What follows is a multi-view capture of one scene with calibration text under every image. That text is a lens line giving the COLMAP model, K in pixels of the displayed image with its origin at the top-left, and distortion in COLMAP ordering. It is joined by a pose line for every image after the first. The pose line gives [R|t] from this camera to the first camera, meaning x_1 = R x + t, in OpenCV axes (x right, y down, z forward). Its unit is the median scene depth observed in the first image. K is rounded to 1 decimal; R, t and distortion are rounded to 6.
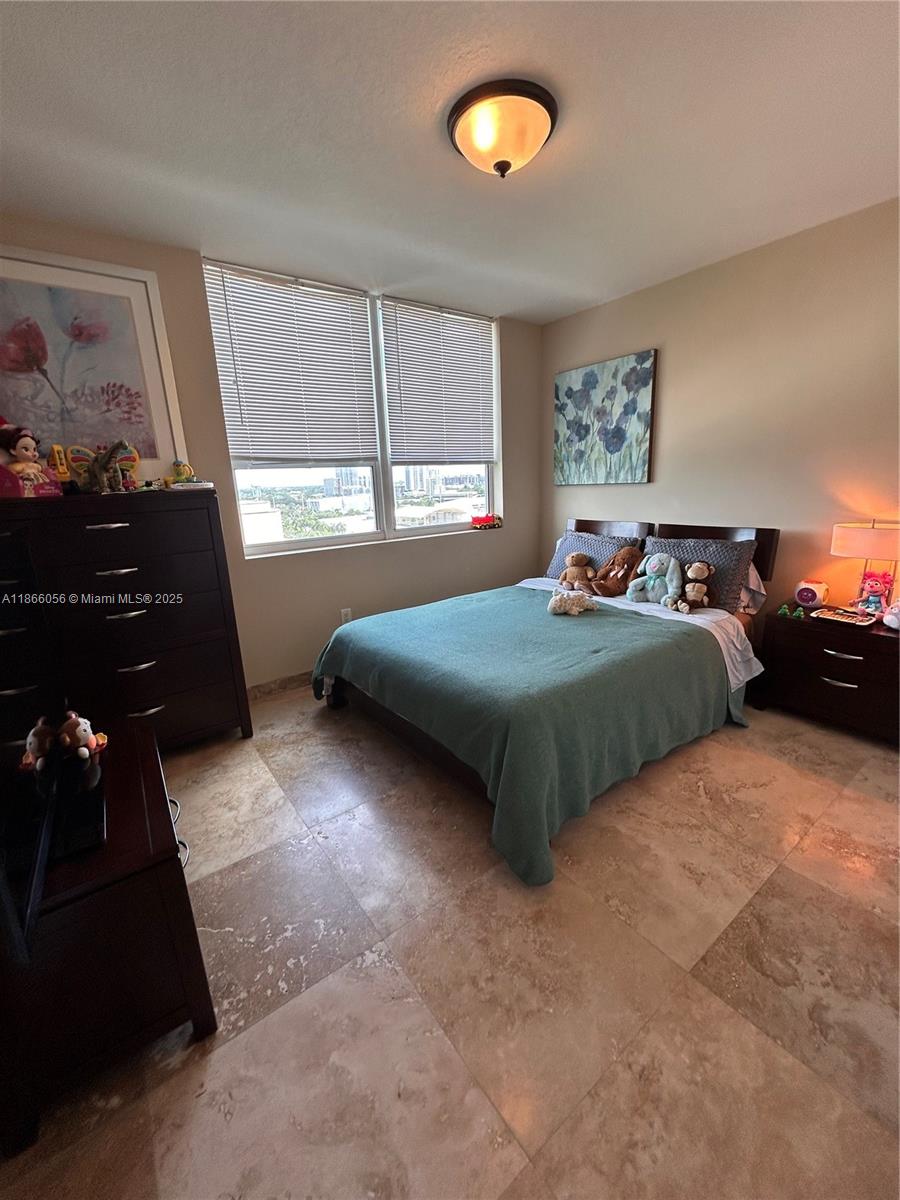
lens RADIAL K [[481.2, 0, 452.5], [0, 481.2, 598.4], [0, 0, 1]] dist [-0.001355, 0.000782]
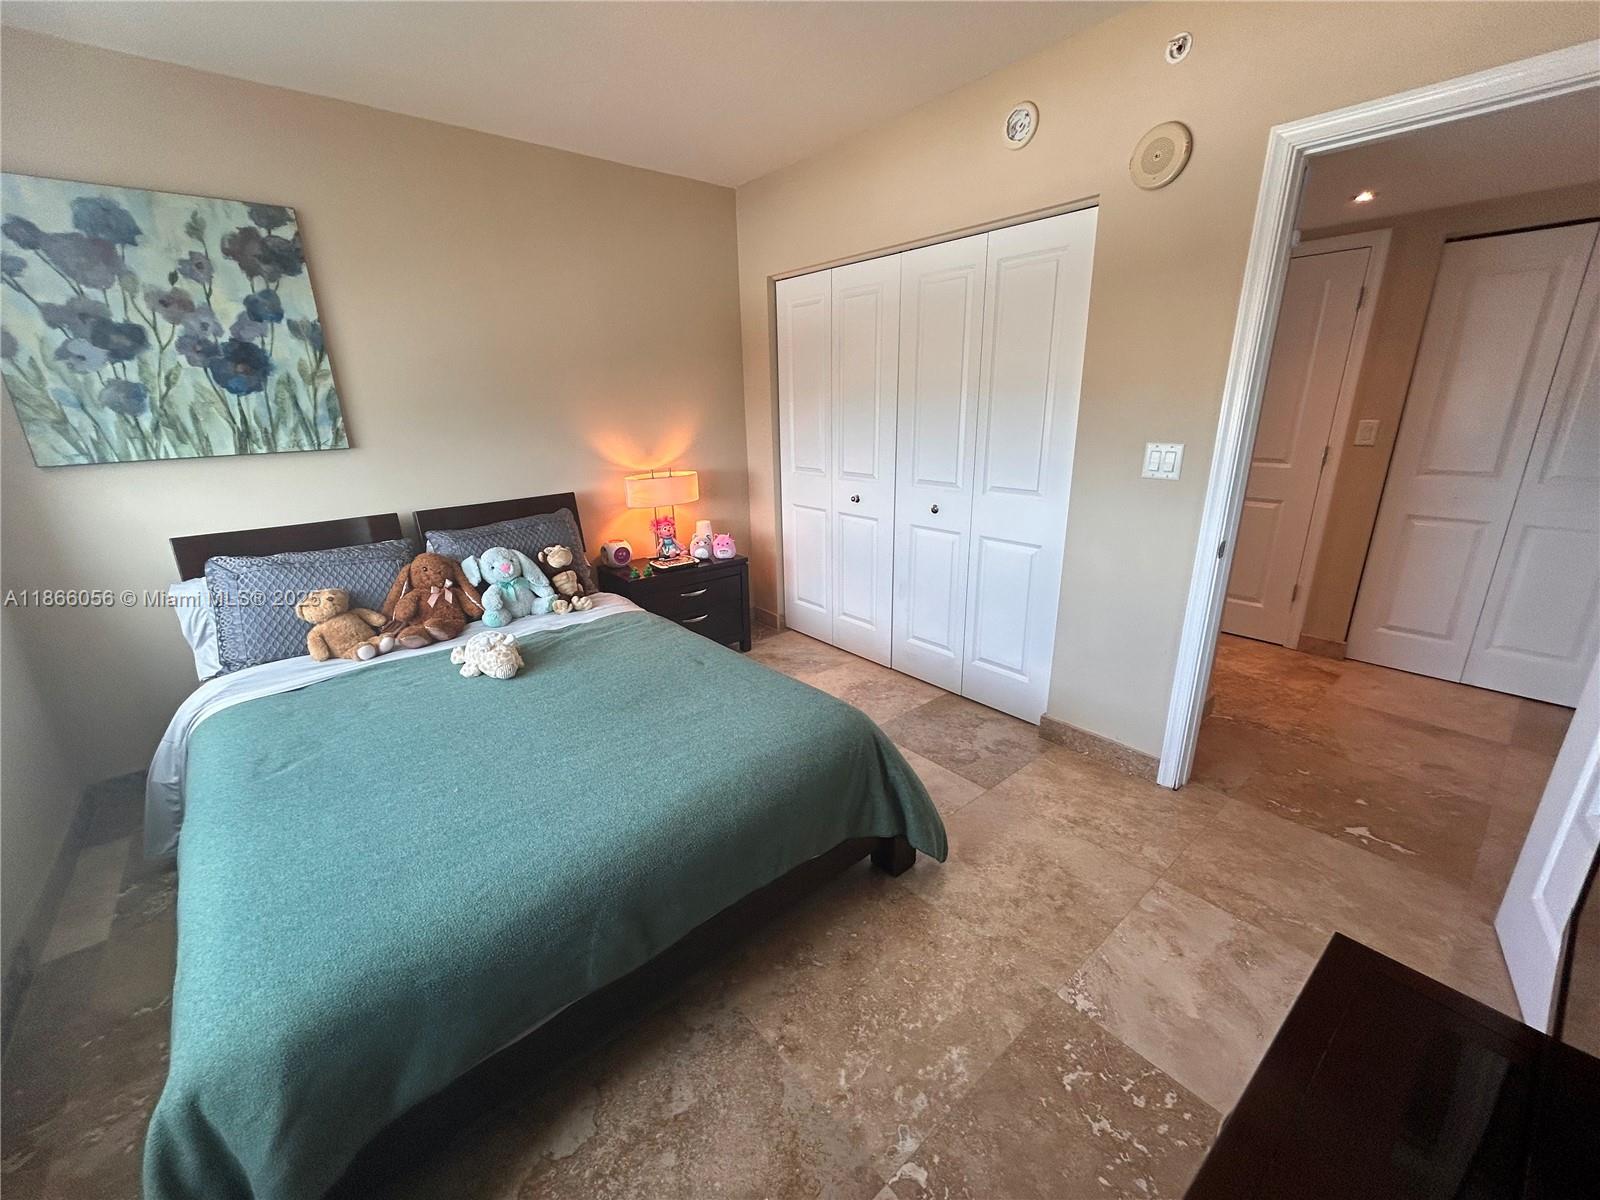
lens RADIAL K [[641.5, 0, 798.3], [0, 641.5, 600.6], [0, 0, 1]] dist [-0.001355, 0.000782]
pose [[-0.053556, -0.264421, 0.962919, -0.415692], [0.265484, 0.925828, 0.269001, -0.133959], [-0.962627, 0.270046, 0.020616, 0.509180]]
